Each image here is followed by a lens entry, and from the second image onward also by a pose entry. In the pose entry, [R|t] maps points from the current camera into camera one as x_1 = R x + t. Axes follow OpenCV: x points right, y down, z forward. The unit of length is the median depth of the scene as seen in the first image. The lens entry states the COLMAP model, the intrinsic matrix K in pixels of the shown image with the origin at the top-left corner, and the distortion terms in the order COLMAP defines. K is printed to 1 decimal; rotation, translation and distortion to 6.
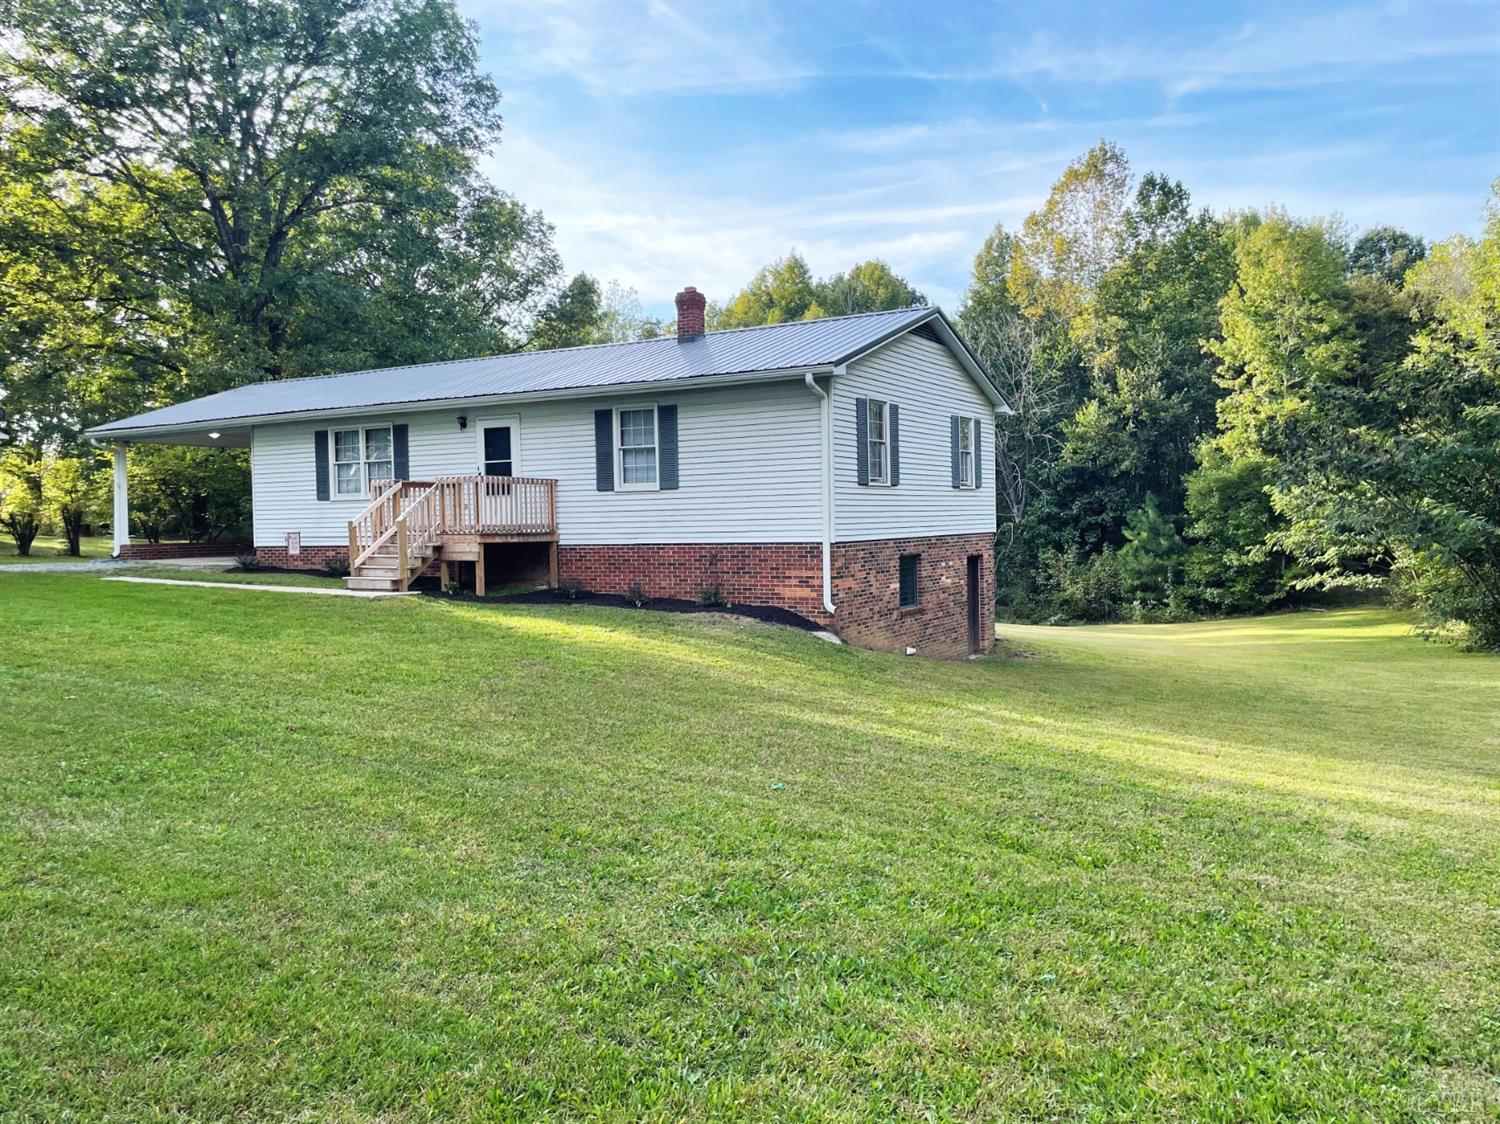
lens RADIAL K [[1143.6, 0, 752.7], [0, 1143.6, 545.6], [0, 0, 1]] dist [0.088840, -0.119211]
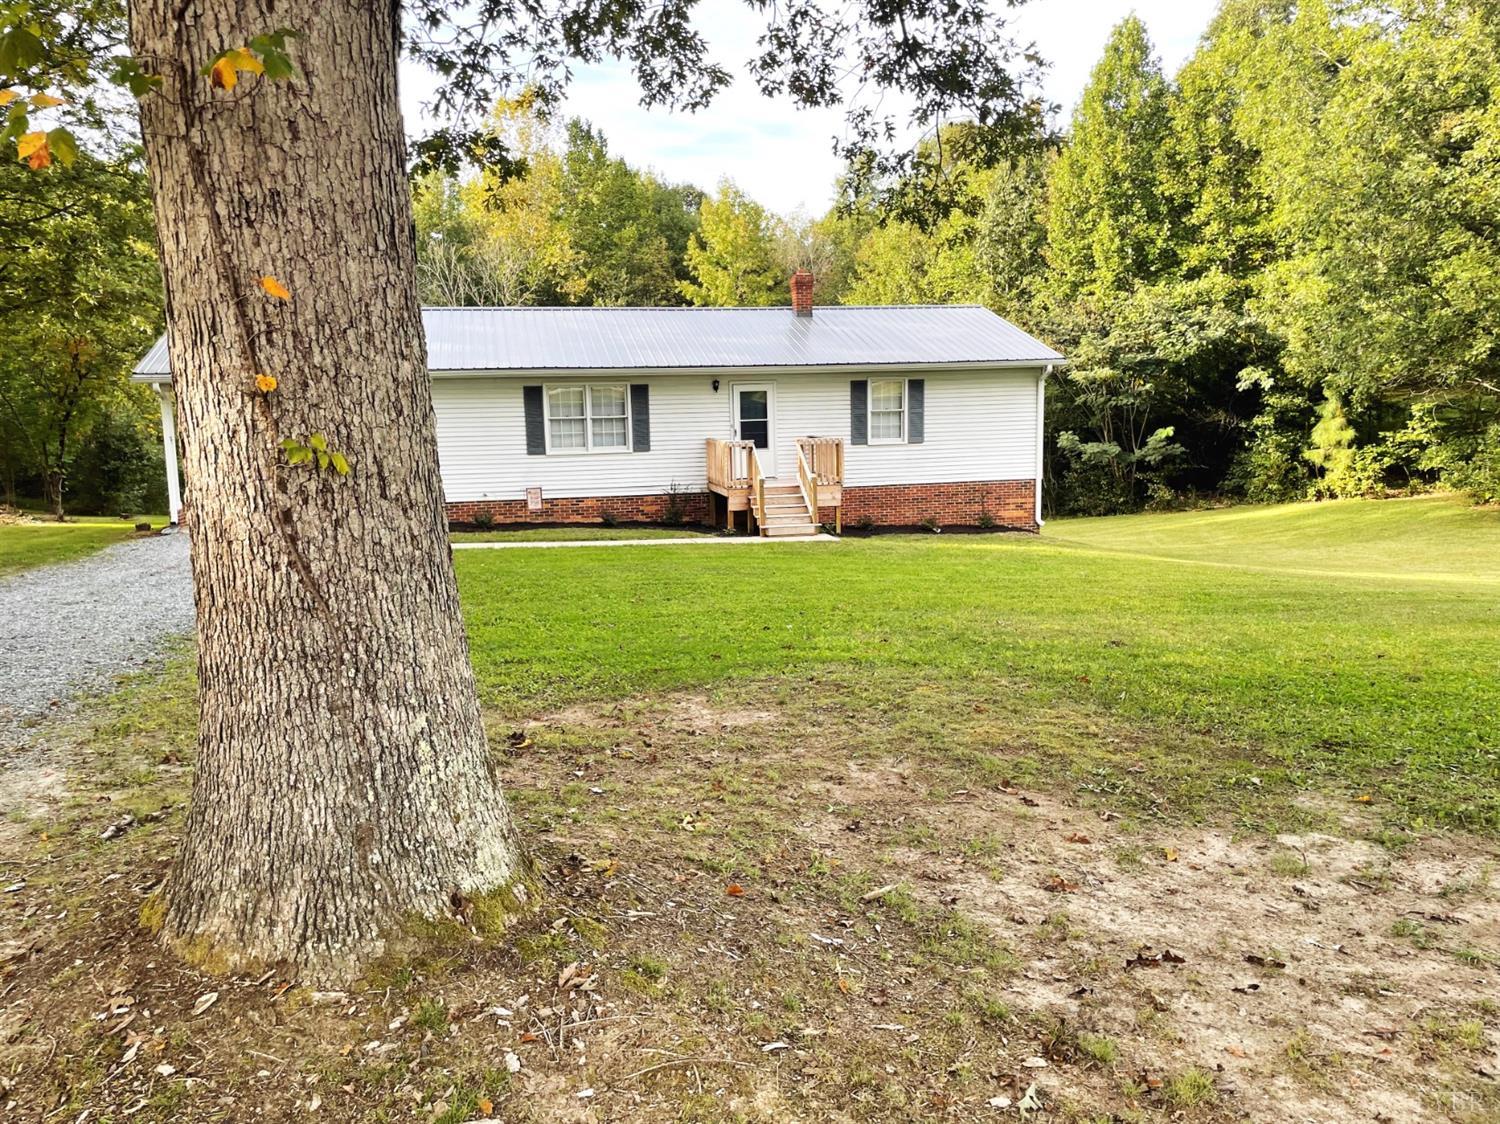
lens RADIAL K [[1143.6, 0, 750.2], [0, 1143.6, 541.7], [0, 0, 1]] dist [0.088840, -0.119211]
pose [[0.736973, -0.084895, 0.670570, -1.076920], [0.022385, 0.994602, 0.101317, -0.071730], [-0.675552, -0.059657, 0.734895, 0.136662]]
